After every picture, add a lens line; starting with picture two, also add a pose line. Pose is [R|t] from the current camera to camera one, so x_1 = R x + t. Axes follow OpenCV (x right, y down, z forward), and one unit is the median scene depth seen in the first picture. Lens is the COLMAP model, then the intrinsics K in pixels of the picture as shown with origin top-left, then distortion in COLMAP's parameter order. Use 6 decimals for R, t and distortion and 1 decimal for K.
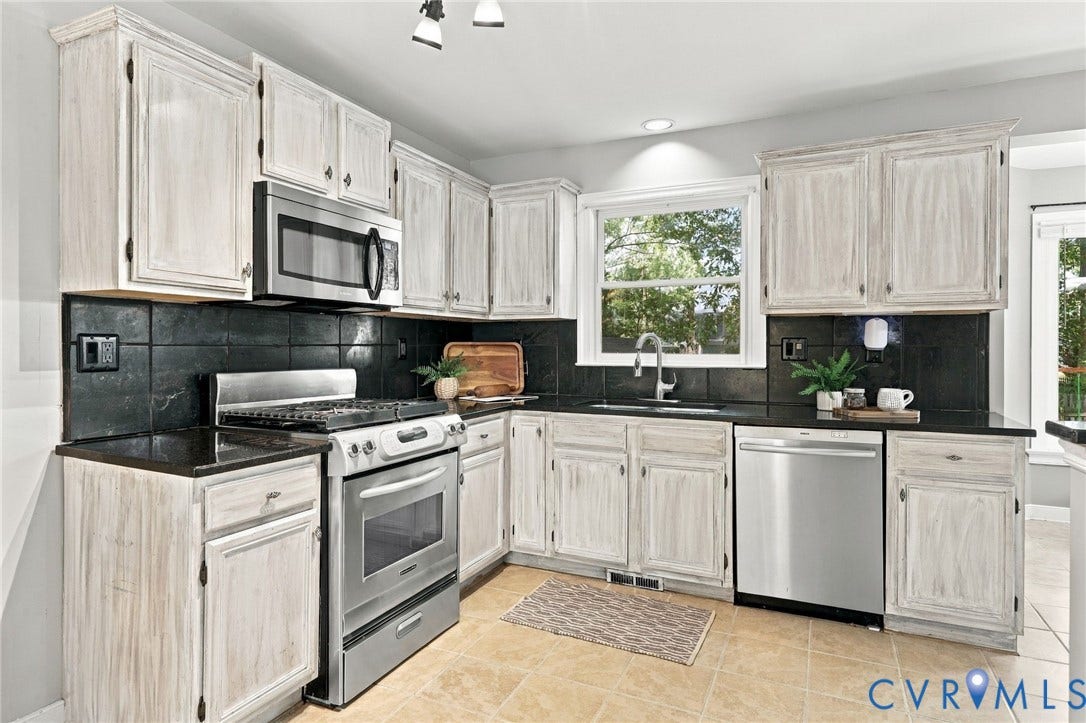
lens RADIAL K [[613.0, 0, 543.0], [0, 613.0, 349.4], [0, 0, 1]] dist [-0.000095, 0.000006]
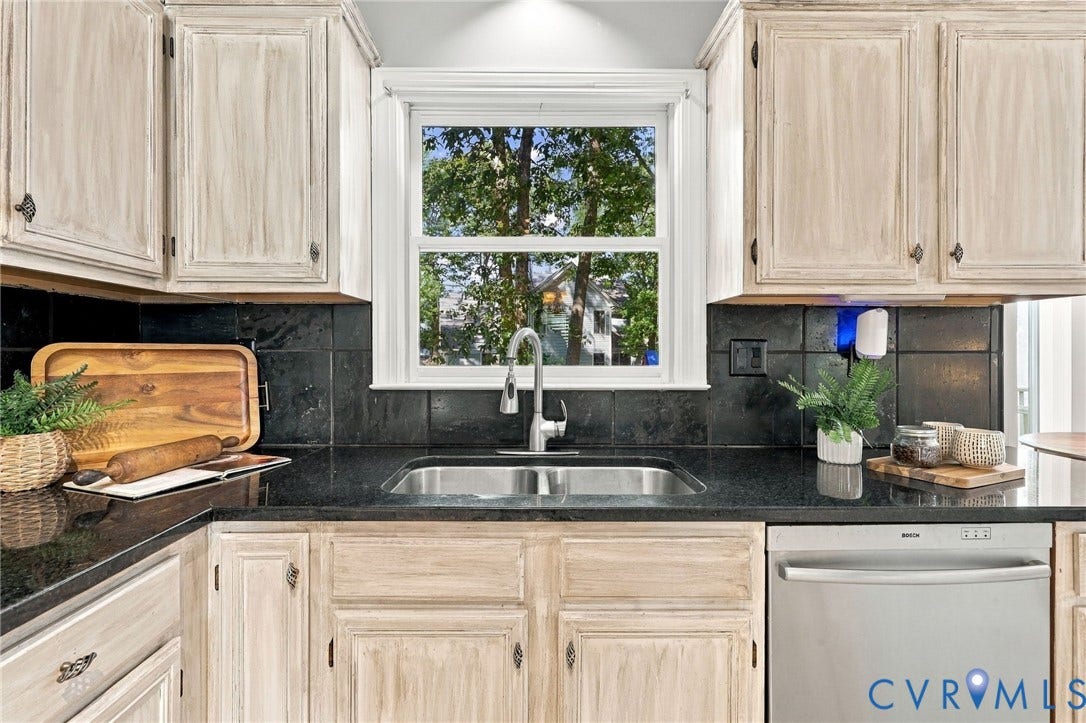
lens RADIAL K [[484.5, 0, 528.3], [0, 484.5, 354.5], [0, 0, 1]] dist [0.002239, 0.000588]
pose [[0.902904, -0.001178, 0.429842, -0.003115], [0.002295, 0.999995, -0.002079, -0.002658], [-0.429837, 0.002863, 0.902902, 0.662439]]
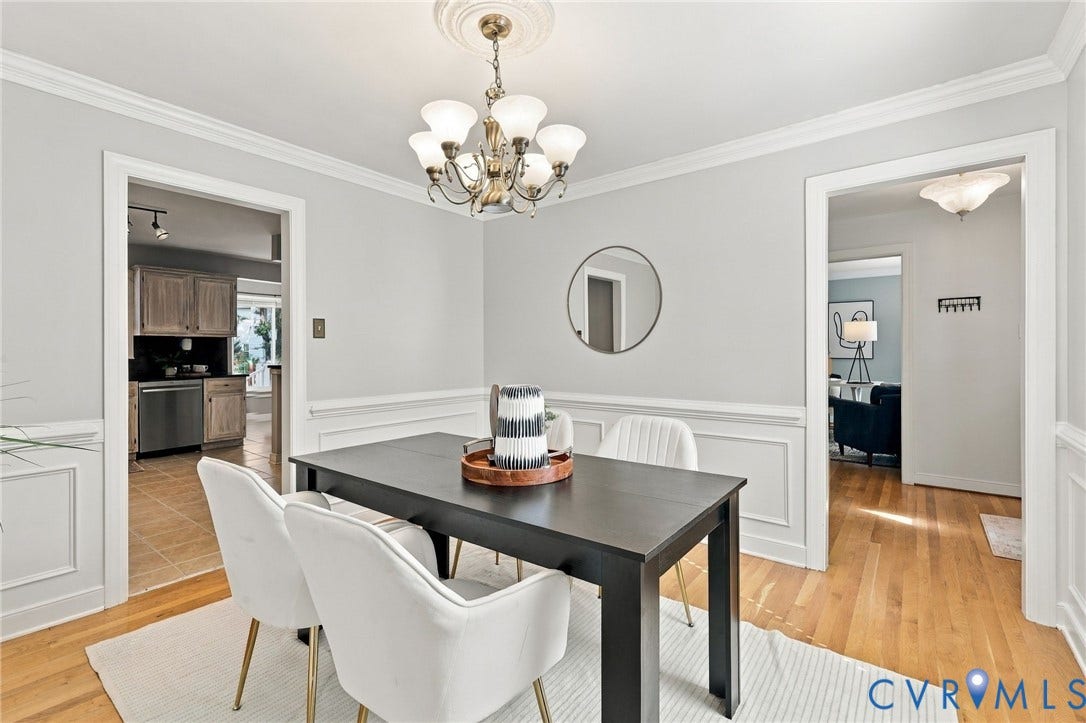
lens RADIAL K [[484.5, 0, 528.3], [0, 484.5, 354.5], [0, 0, 1]] dist [0.002239, 0.000588]
pose [[0.232547, -0.004339, 0.972575, -1.028466], [0.004651, 0.999984, 0.003349, 0.015092], [-0.972574, 0.003745, 0.232563, -0.798402]]
